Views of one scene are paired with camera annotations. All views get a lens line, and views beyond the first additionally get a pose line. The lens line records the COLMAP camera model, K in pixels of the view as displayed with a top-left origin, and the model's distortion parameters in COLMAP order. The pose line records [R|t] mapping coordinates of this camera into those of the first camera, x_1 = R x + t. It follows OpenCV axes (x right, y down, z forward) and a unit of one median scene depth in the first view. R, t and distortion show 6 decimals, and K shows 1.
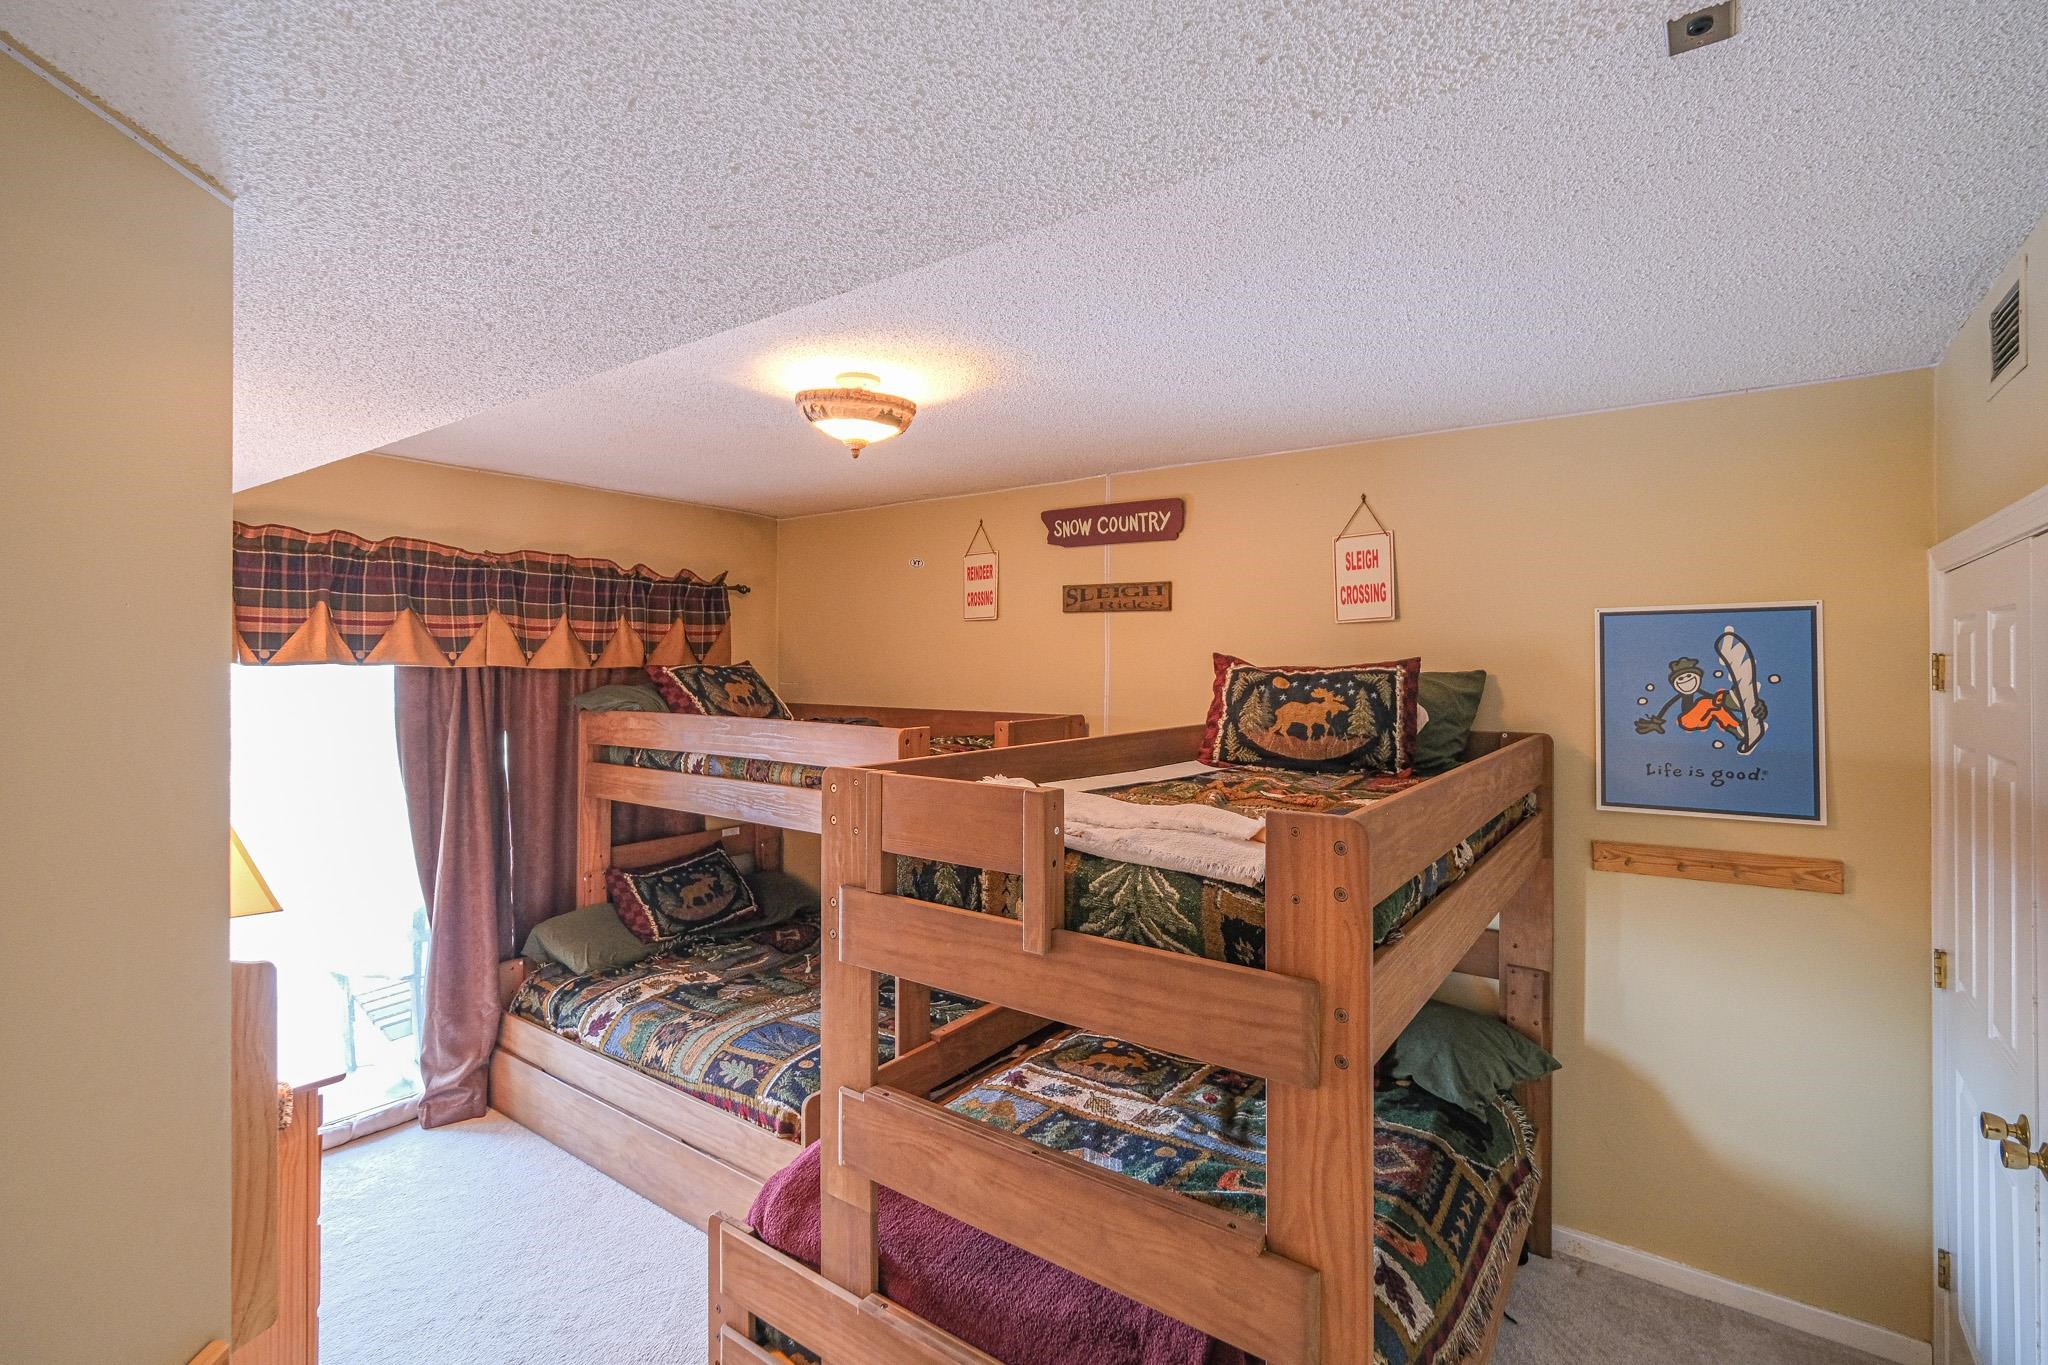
lens RADIAL K [[935.4, 0, 1038.4], [0, 935.4, 654.8], [0, 0, 1]] dist [0.000959, -0.000715]
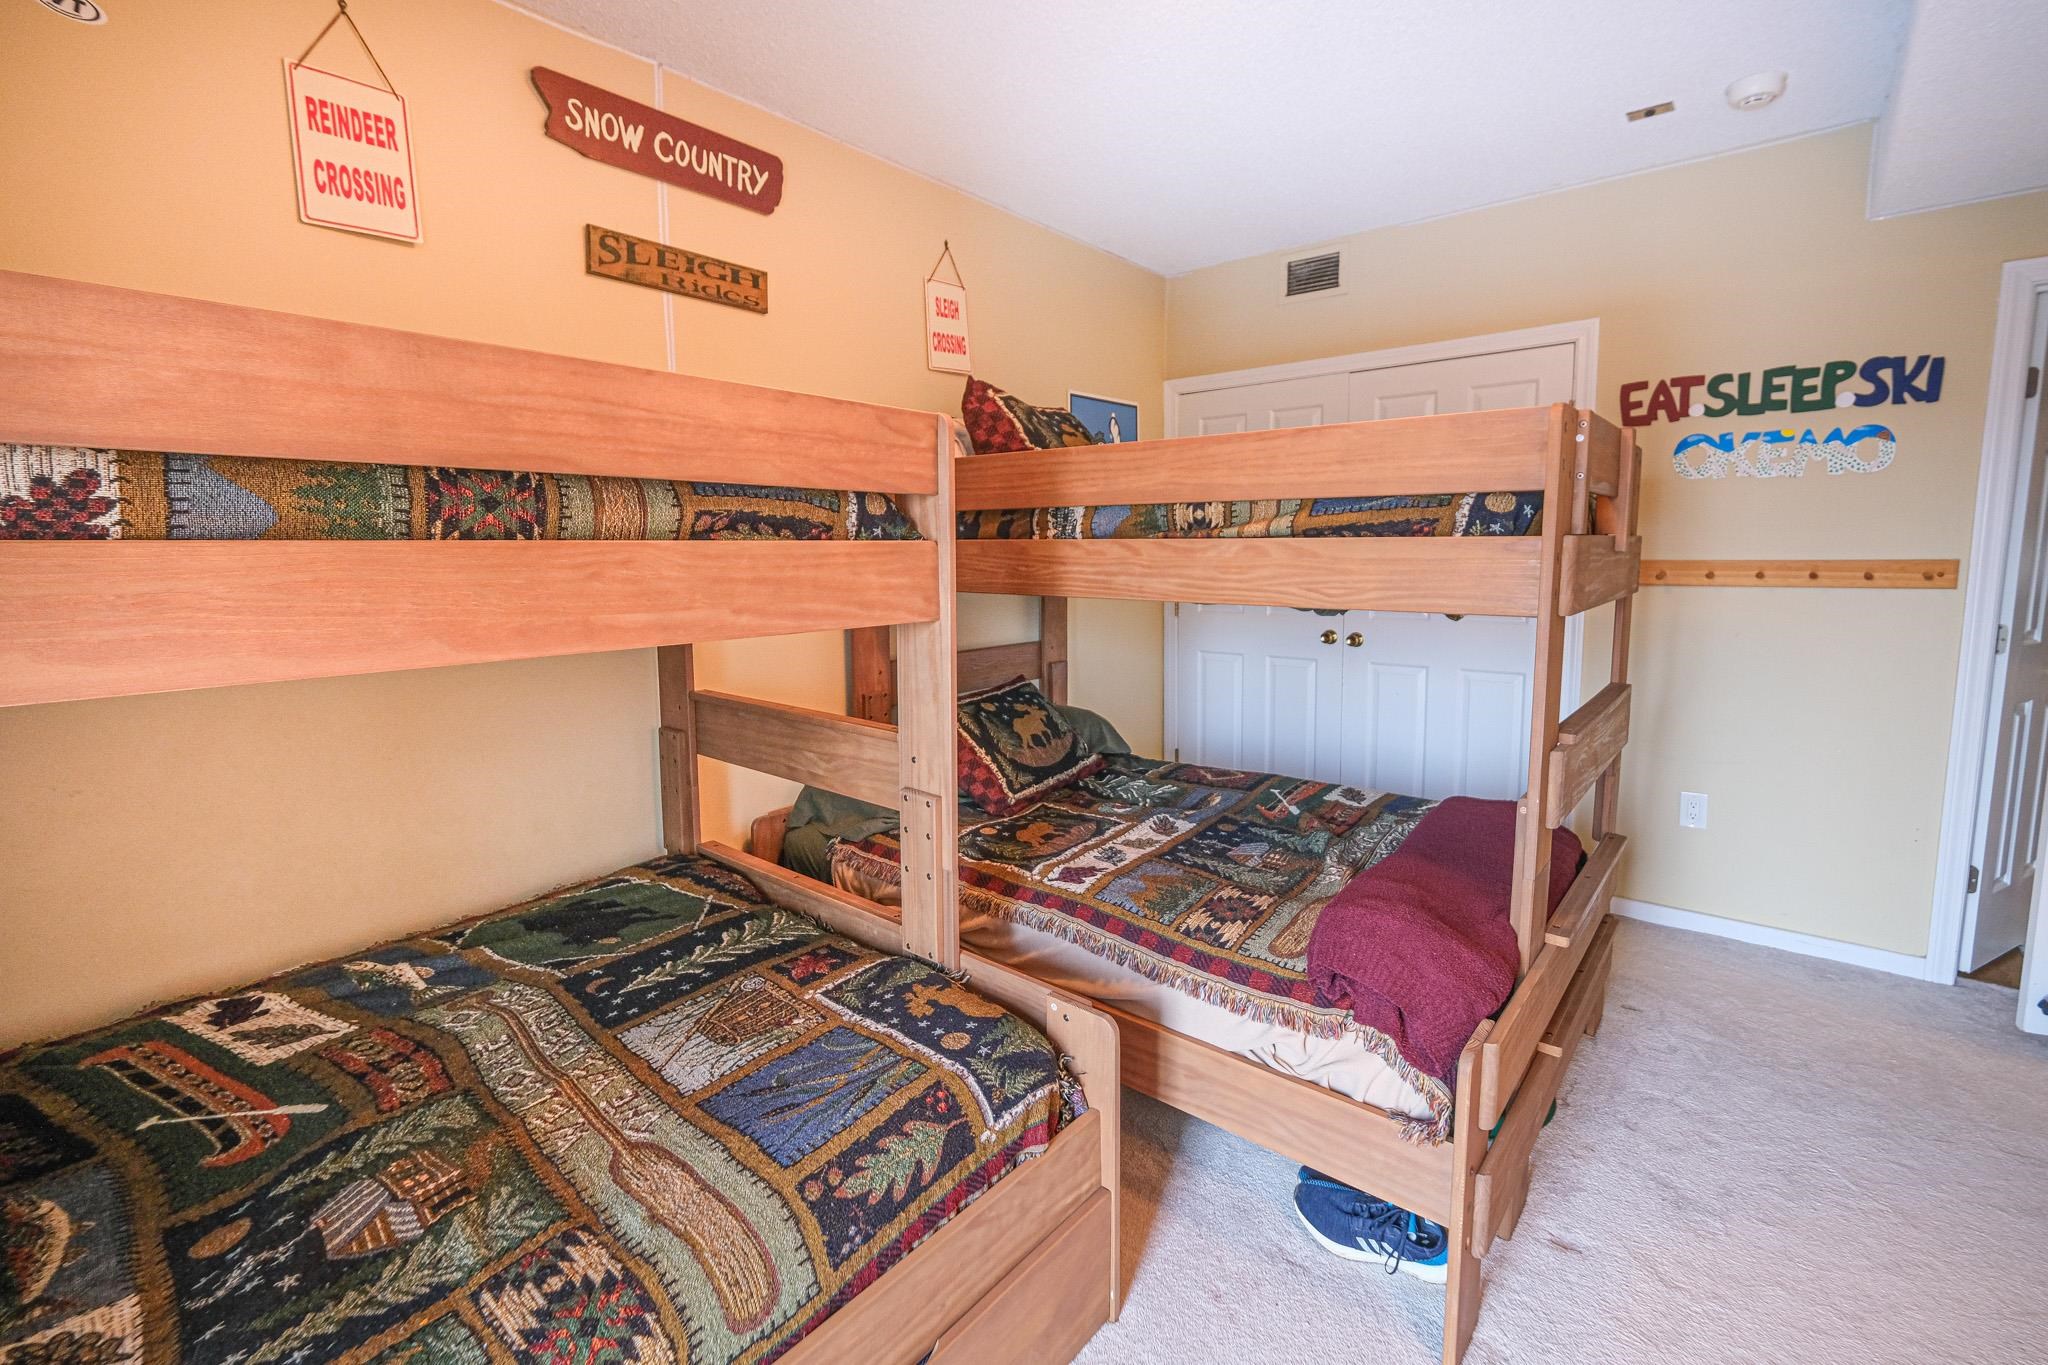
lens RADIAL K [[889.9, 0, 1049.9], [0, 889.9, 639.4], [0, 0, 1]] dist [0.000505, 0.000065]
pose [[0.079207, -0.116369, 0.990043, -0.726440], [-0.002819, 0.993133, 0.116957, 0.159849], [-0.996854, -0.012055, 0.078335, 0.931562]]
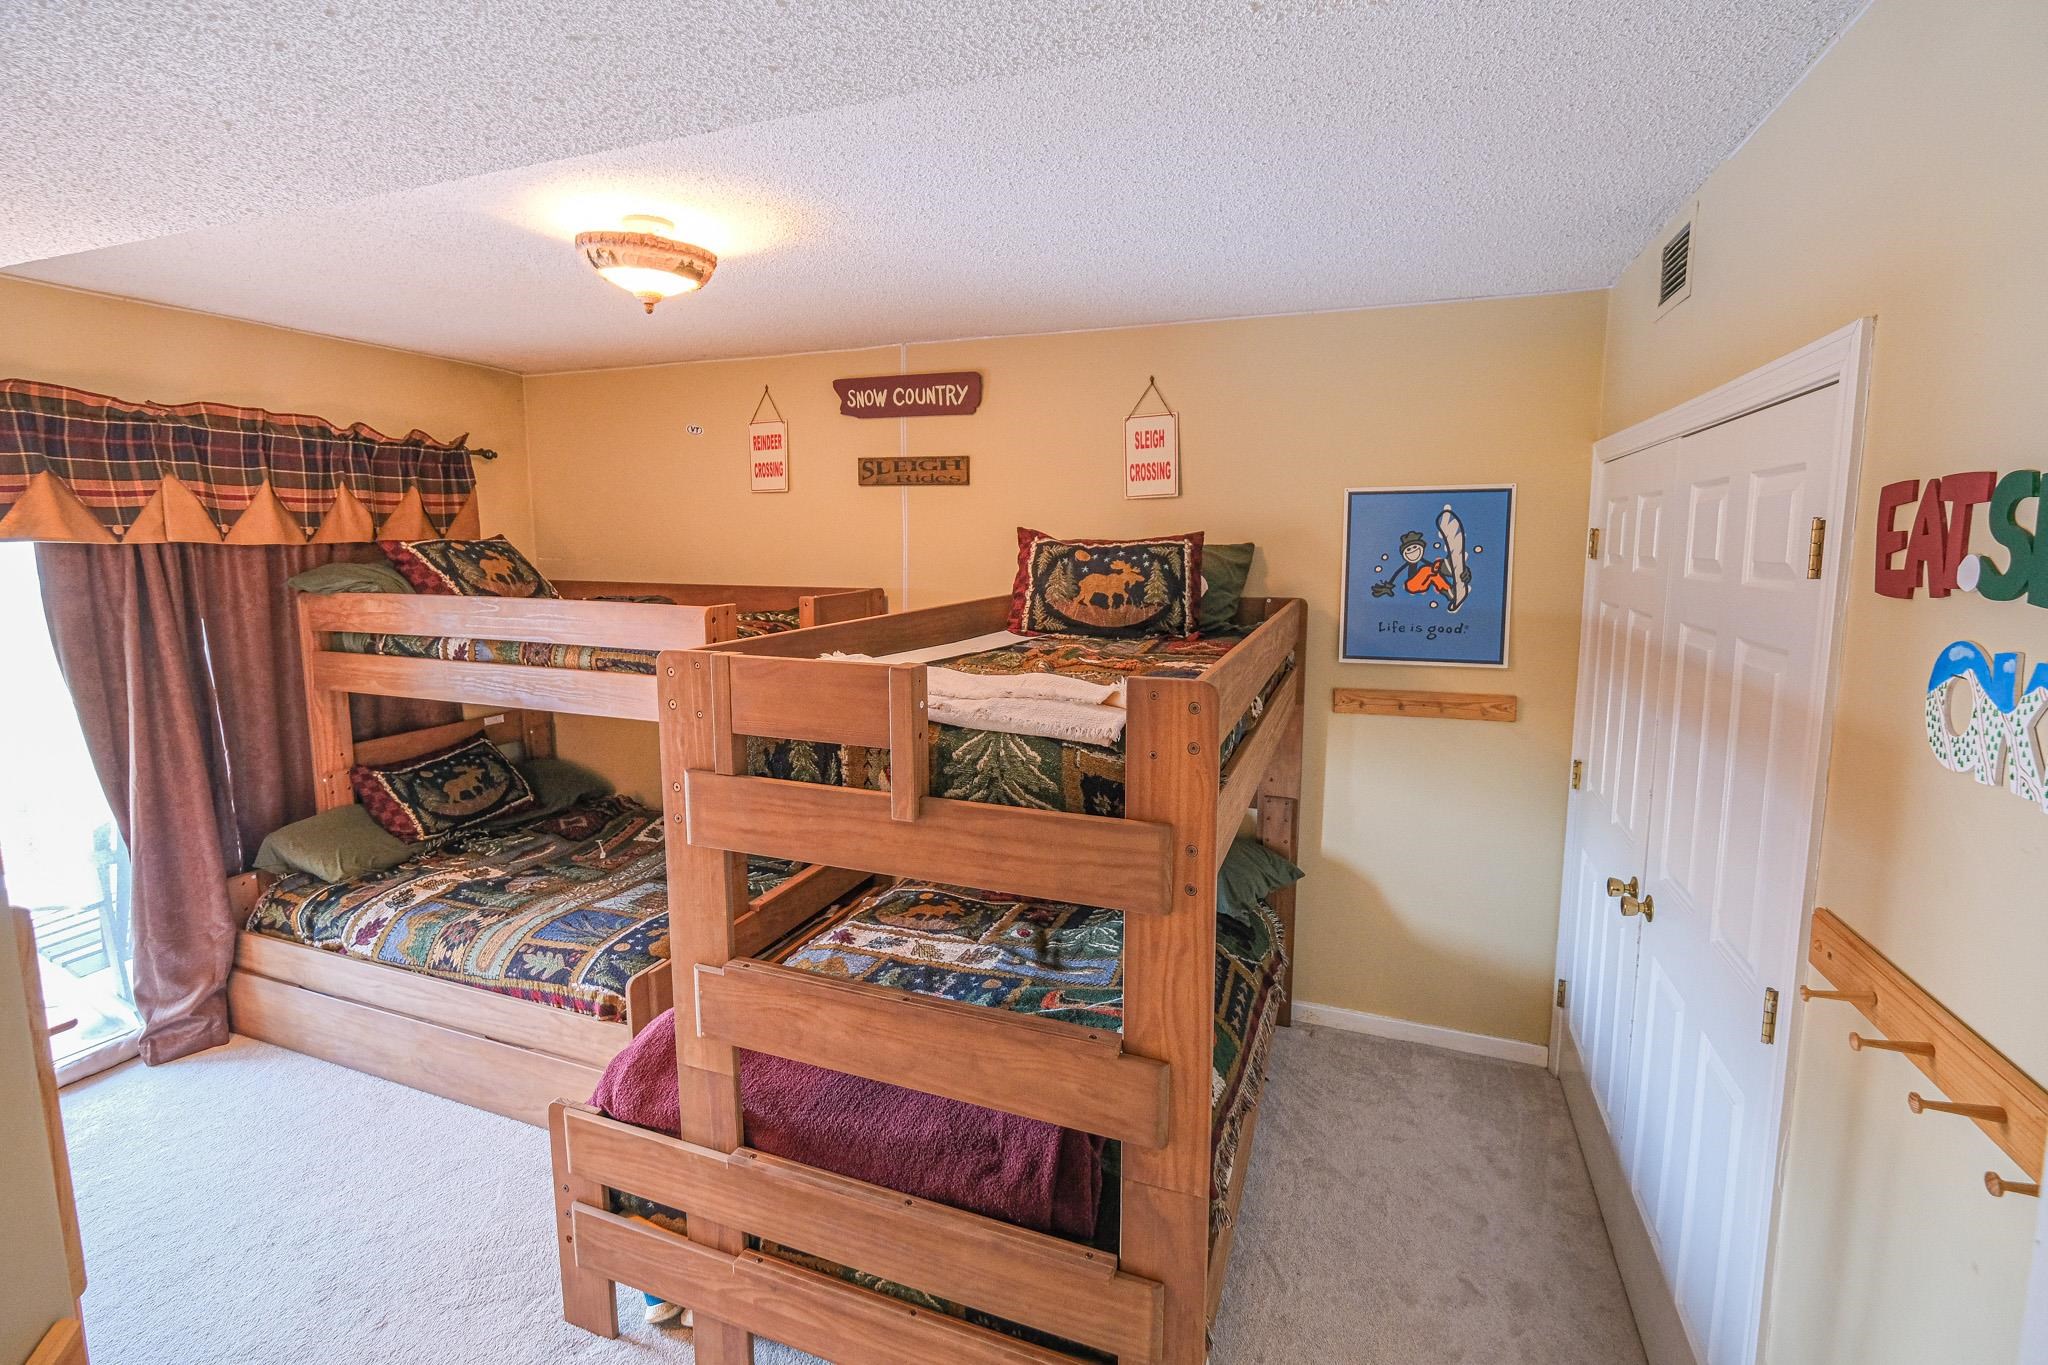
lens RADIAL K [[911.3, 0, 1033.6], [0, 911.3, 644.8], [0, 0, 1]] dist [0.001526, -0.000573]
pose [[0.966688, -0.032735, 0.253855, -0.063149], [-0.000635, 0.991478, 0.130272, -0.004808], [-0.255956, -0.126094, 0.958429, 0.005992]]
